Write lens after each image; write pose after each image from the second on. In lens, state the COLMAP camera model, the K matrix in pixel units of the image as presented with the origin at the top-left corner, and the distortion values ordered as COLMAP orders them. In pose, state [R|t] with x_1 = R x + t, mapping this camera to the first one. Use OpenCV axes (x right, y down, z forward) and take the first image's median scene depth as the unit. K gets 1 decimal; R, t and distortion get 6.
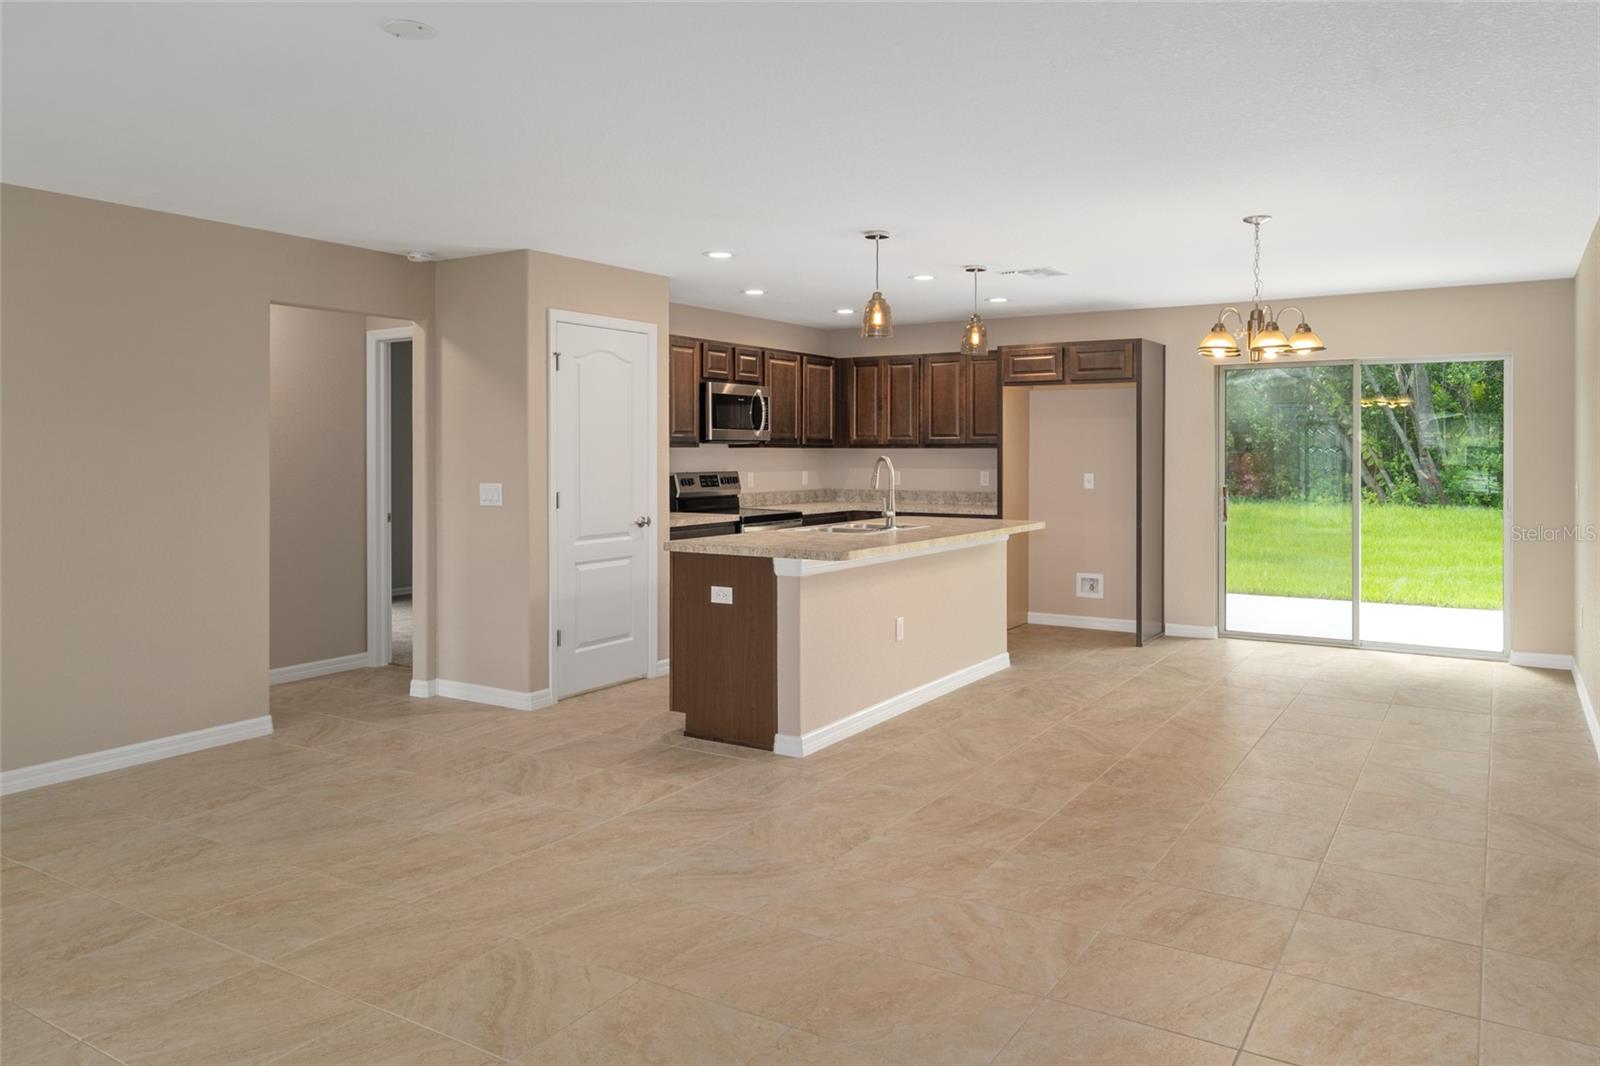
lens RADIAL K [[1126.6, 0, 787.6], [0, 1126.6, 455.3], [0, 0, 1]] dist [0.009547, 0.008554]
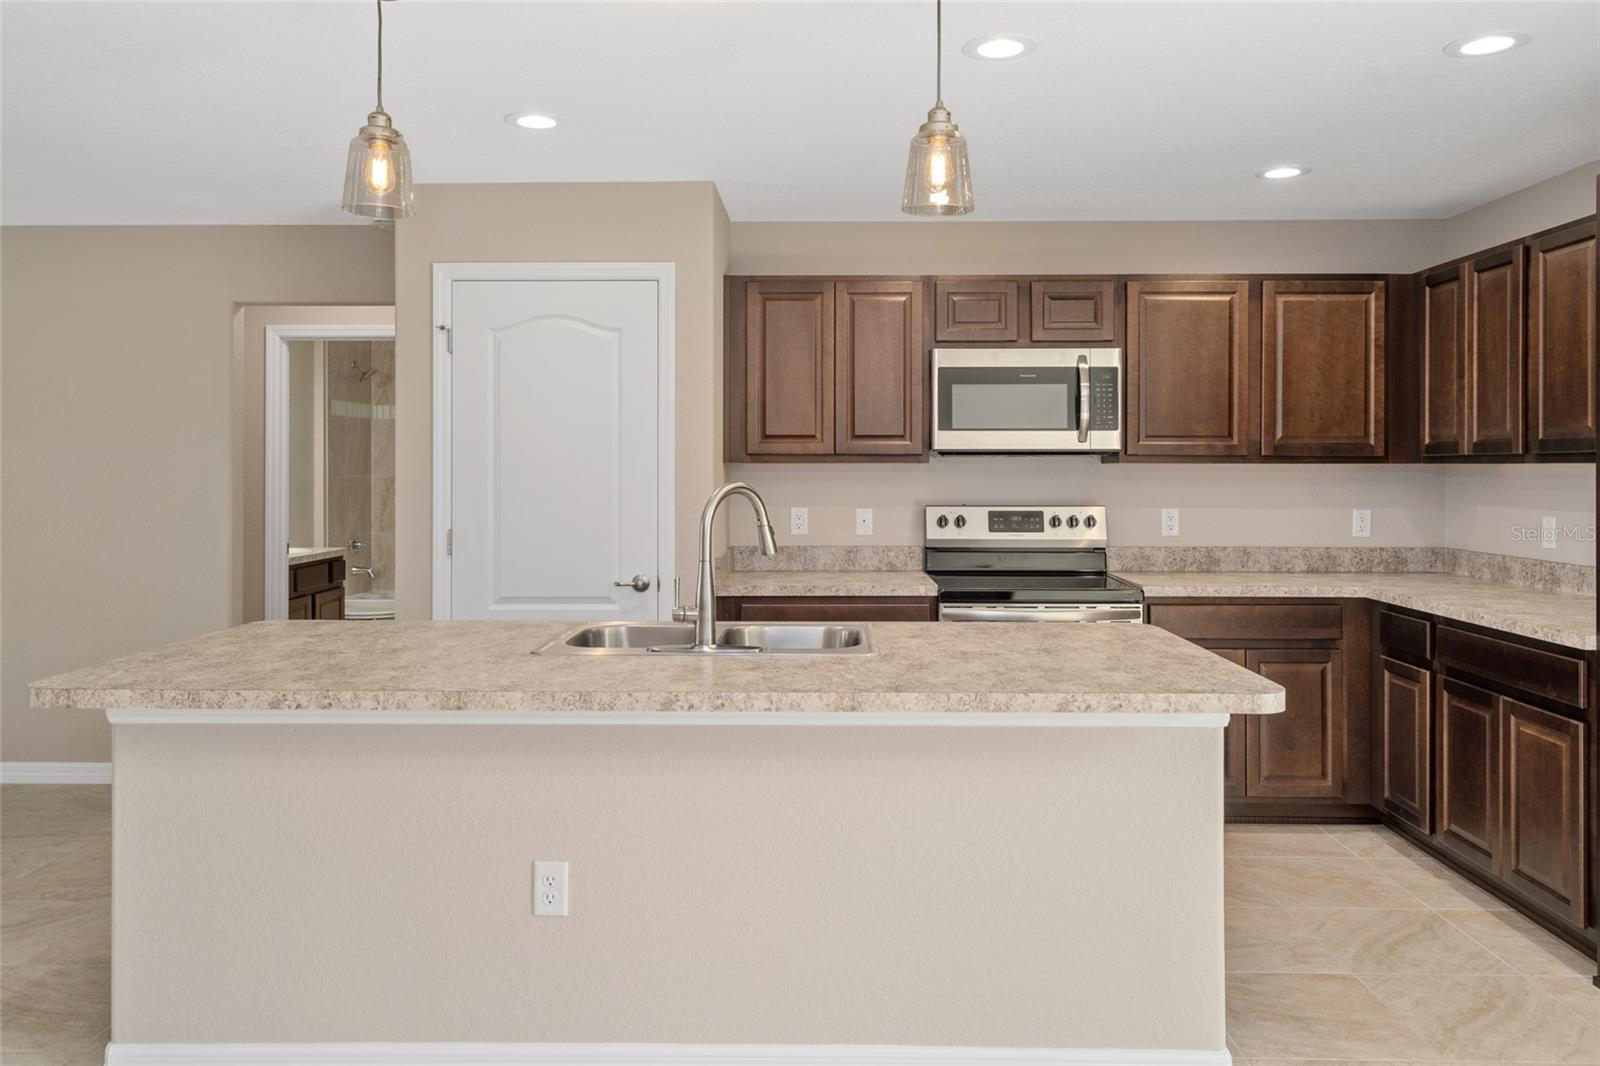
lens RADIAL K [[1126.6, 0, 795.1], [0, 1126.6, 478.8], [0, 0, 1]] dist [0.009547, 0.008554]
pose [[0.520305, 0.008918, -0.853934, 0.444819], [-0.002825, 0.999958, 0.008721, -0.004526], [0.853976, -0.002126, 0.520308, 0.744937]]
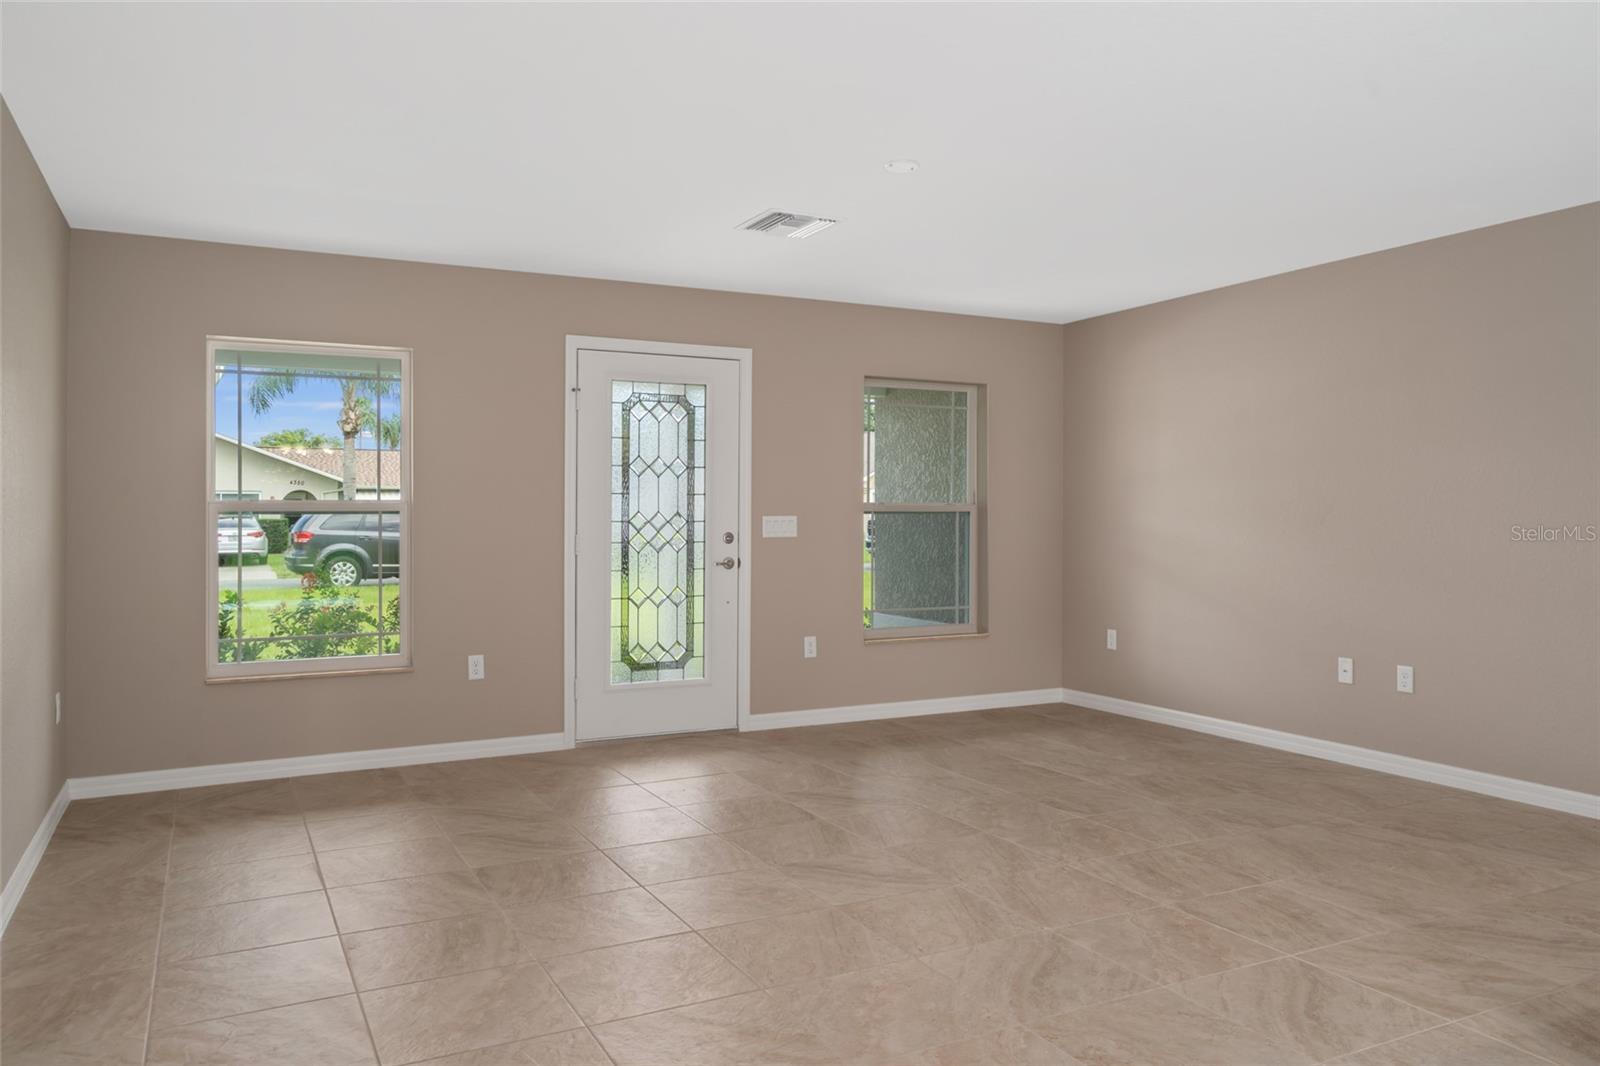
lens RADIAL K [[1155.0, 0, 804.6], [0, 1155.0, 525.2], [0, 0, 1]] dist [0.003868, 0.002013]
pose [[-0.507431, 0.008940, -0.861646, 0.404121], [0.000186, 0.999947, 0.010266, 0.021636], [0.861692, 0.005049, -0.507406, 0.689305]]
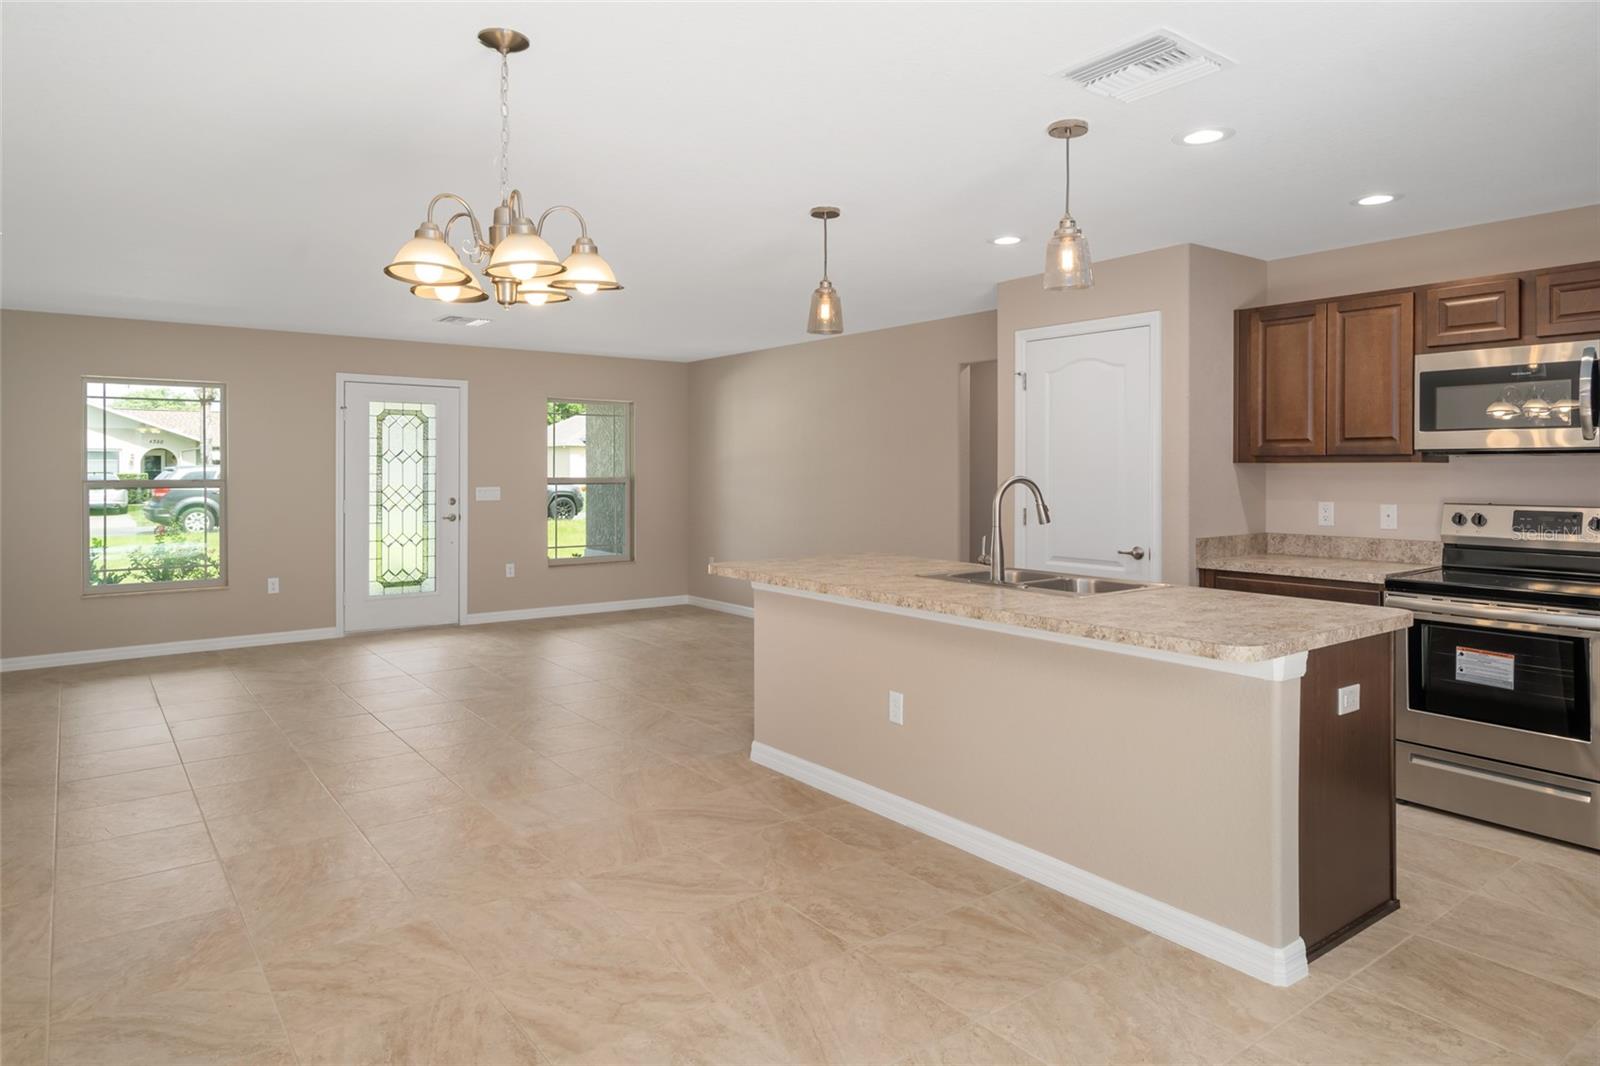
lens RADIAL K [[965.4, 0, 804.0], [0, 965.4, 481.9], [0, 0, 1]] dist [0.002749, 0.002410]
pose [[-0.350045, 0.014866, -0.936615, 0.622932], [-0.002194, 0.999858, 0.016690, -0.005163], [0.936730, 0.007897, -0.349963, 1.013073]]
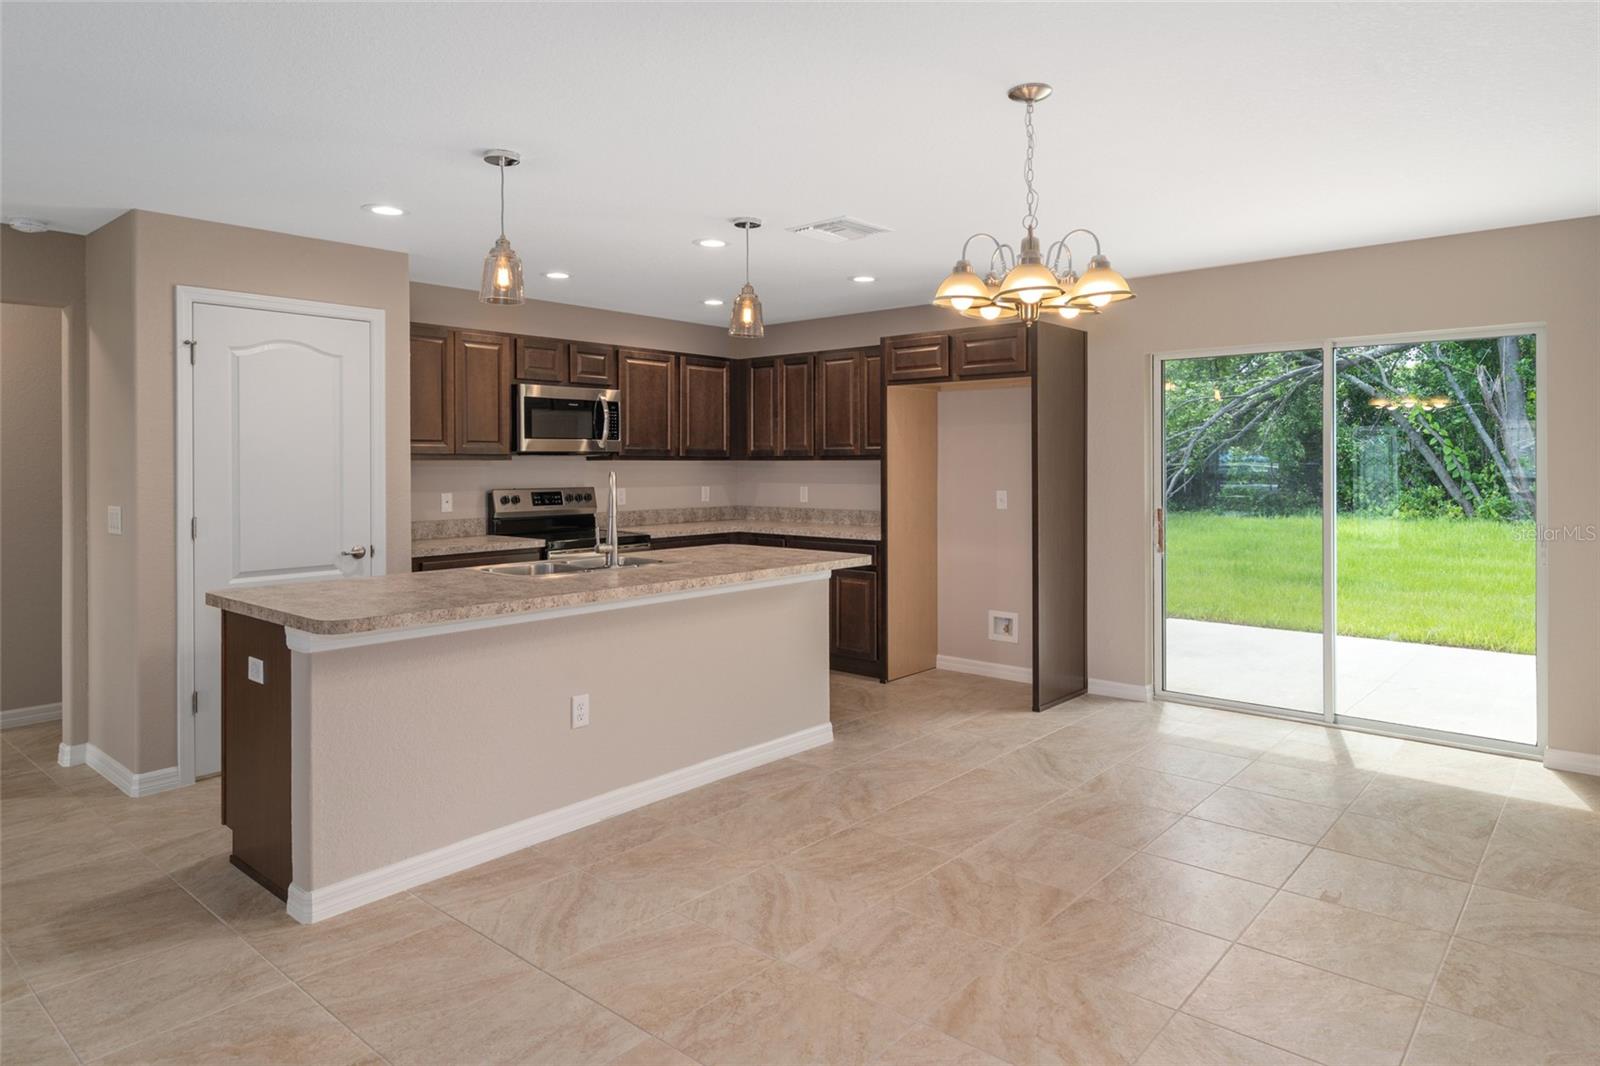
lens RADIAL K [[968.5, 0, 793.6], [0, 968.5, 465.7], [0, 0, 1]] dist [0.011708, -0.001429]
pose [[0.988517, -0.001077, -0.151104, 0.286093], [0.001041, 0.999999, -0.000321, -0.002750], [0.151104, 0.000160, 0.988518, 0.352388]]
